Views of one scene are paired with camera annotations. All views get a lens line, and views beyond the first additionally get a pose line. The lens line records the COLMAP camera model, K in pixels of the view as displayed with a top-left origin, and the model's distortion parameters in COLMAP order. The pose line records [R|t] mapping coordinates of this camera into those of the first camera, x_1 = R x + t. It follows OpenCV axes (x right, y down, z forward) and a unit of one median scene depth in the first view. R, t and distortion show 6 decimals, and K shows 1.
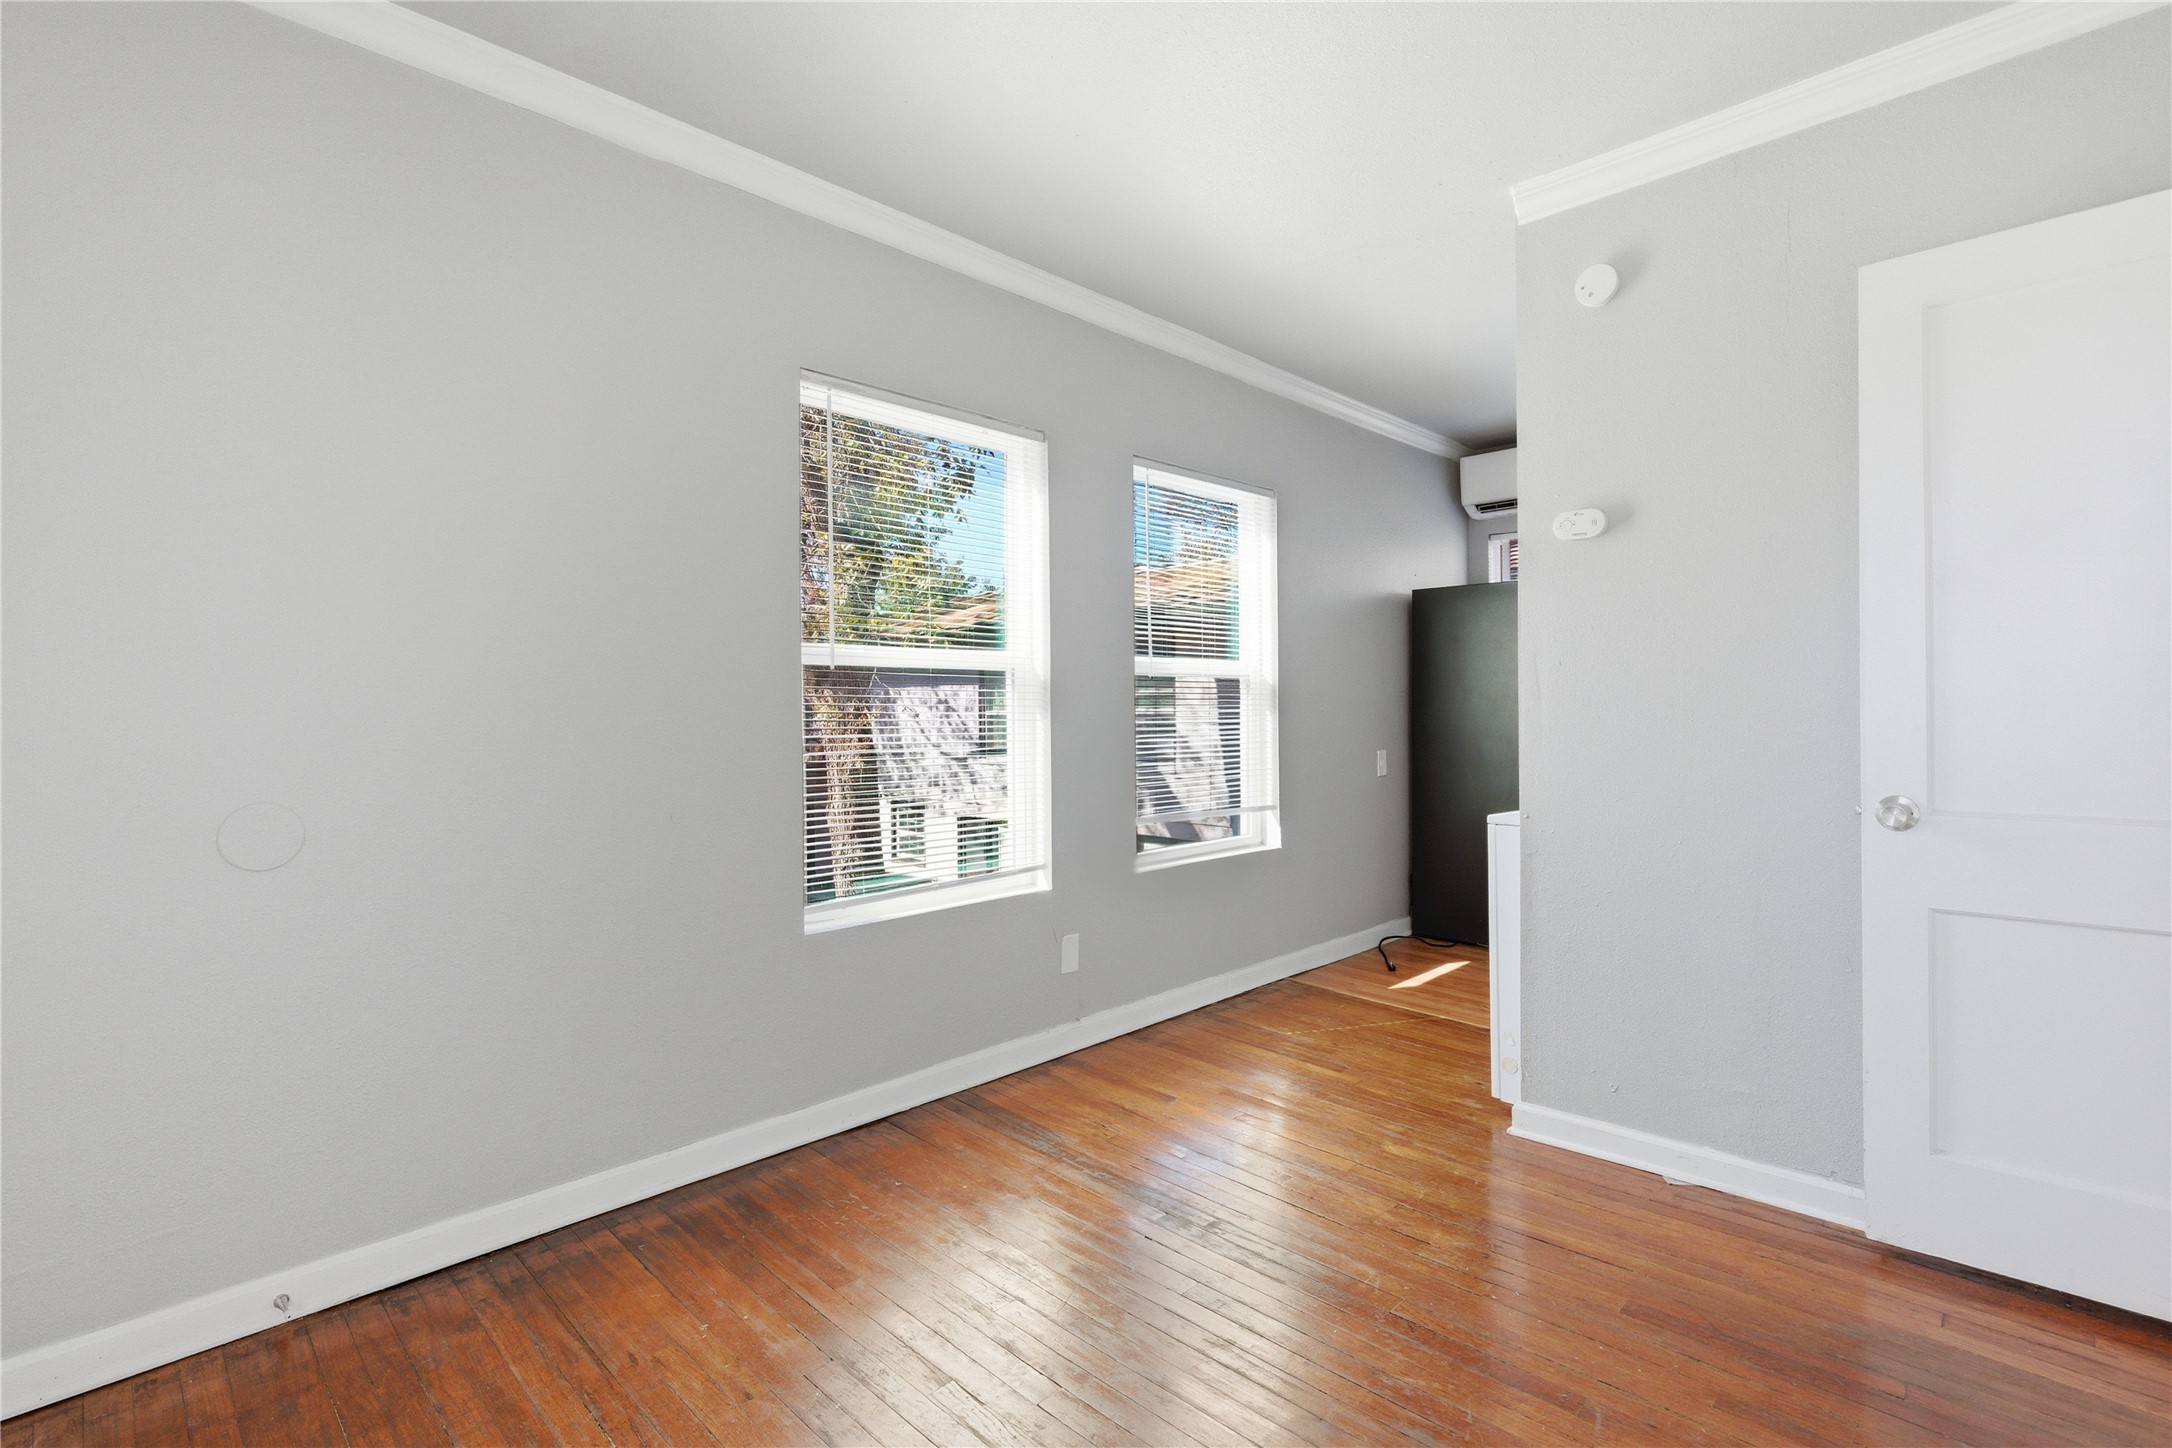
lens RADIAL K [[1014.0, 0, 1080.4], [0, 1014.0, 708.7], [0, 0, 1]] dist [0.001134, 0.000299]
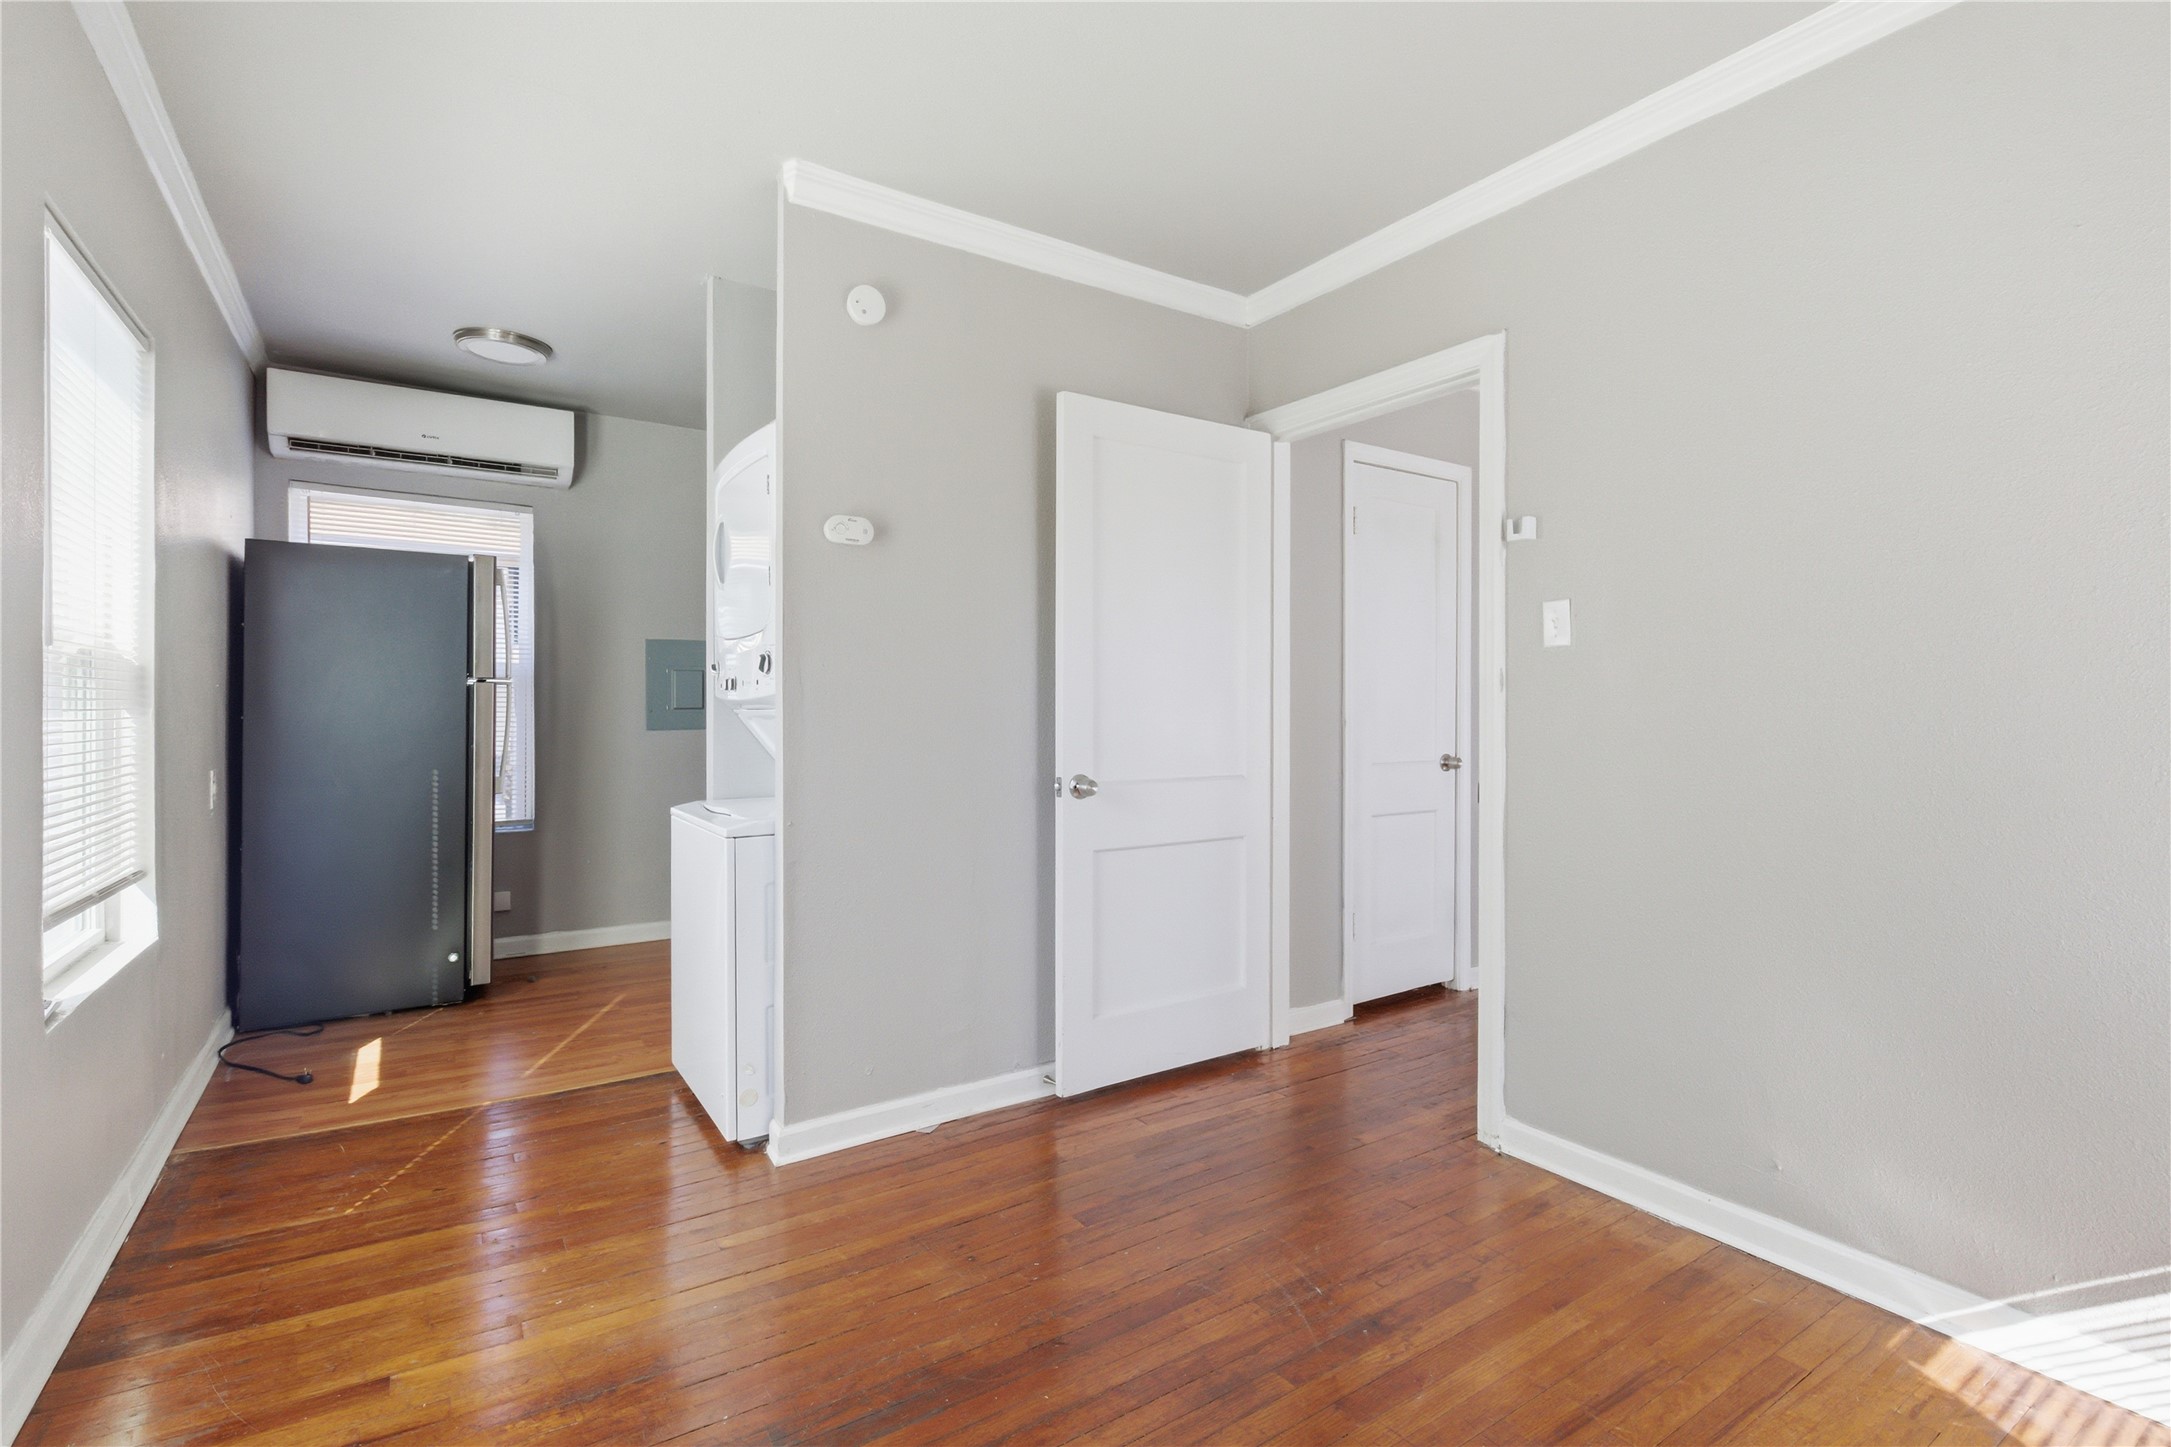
lens RADIAL K [[1013.6, 0, 1079.9], [0, 1013.6, 708.2], [0, 0, 1]] dist [0.001134, 0.000299]
pose [[0.204764, 0.007018, 0.978786, -0.349584], [-0.005253, 0.999968, -0.006071, 0.001290], [-0.978797, -0.003899, 0.204794, 0.432321]]
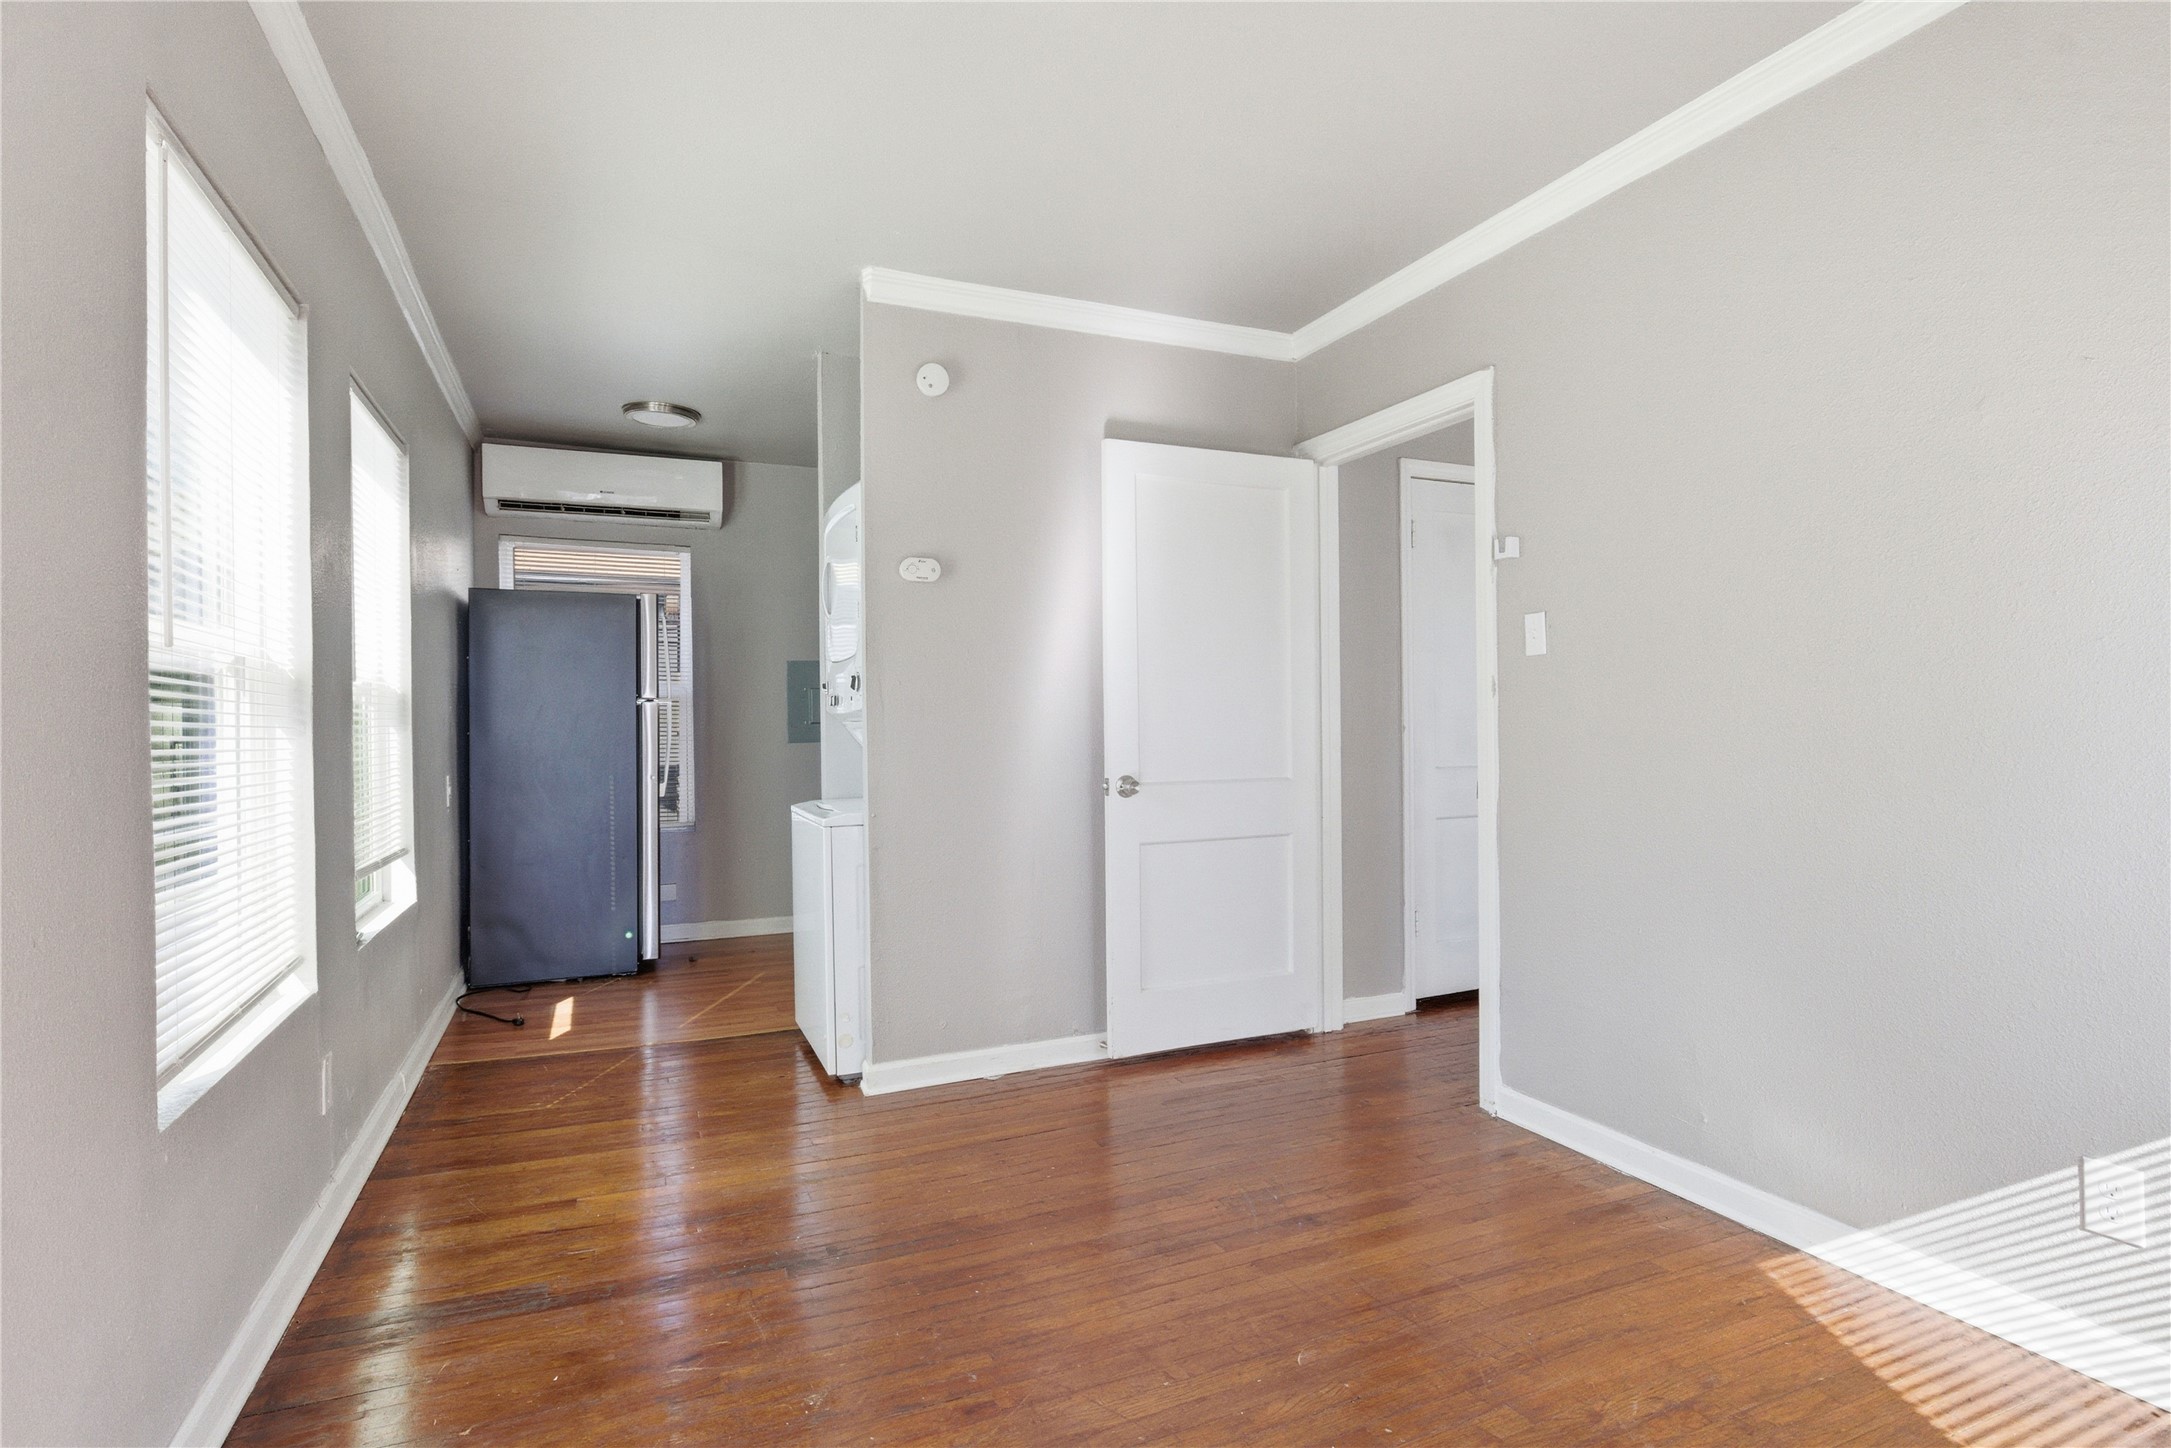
lens RADIAL K [[1096.0, 0, 1079.7], [0, 1096.0, 727.1], [0, 0, 1]] dist [0.000609, 0.000672]
pose [[0.371178, -0.000247, 0.928562, -0.503944], [0.005170, 0.999985, -0.001801, 0.007201], [-0.928547, 0.005470, 0.371174, 0.257927]]
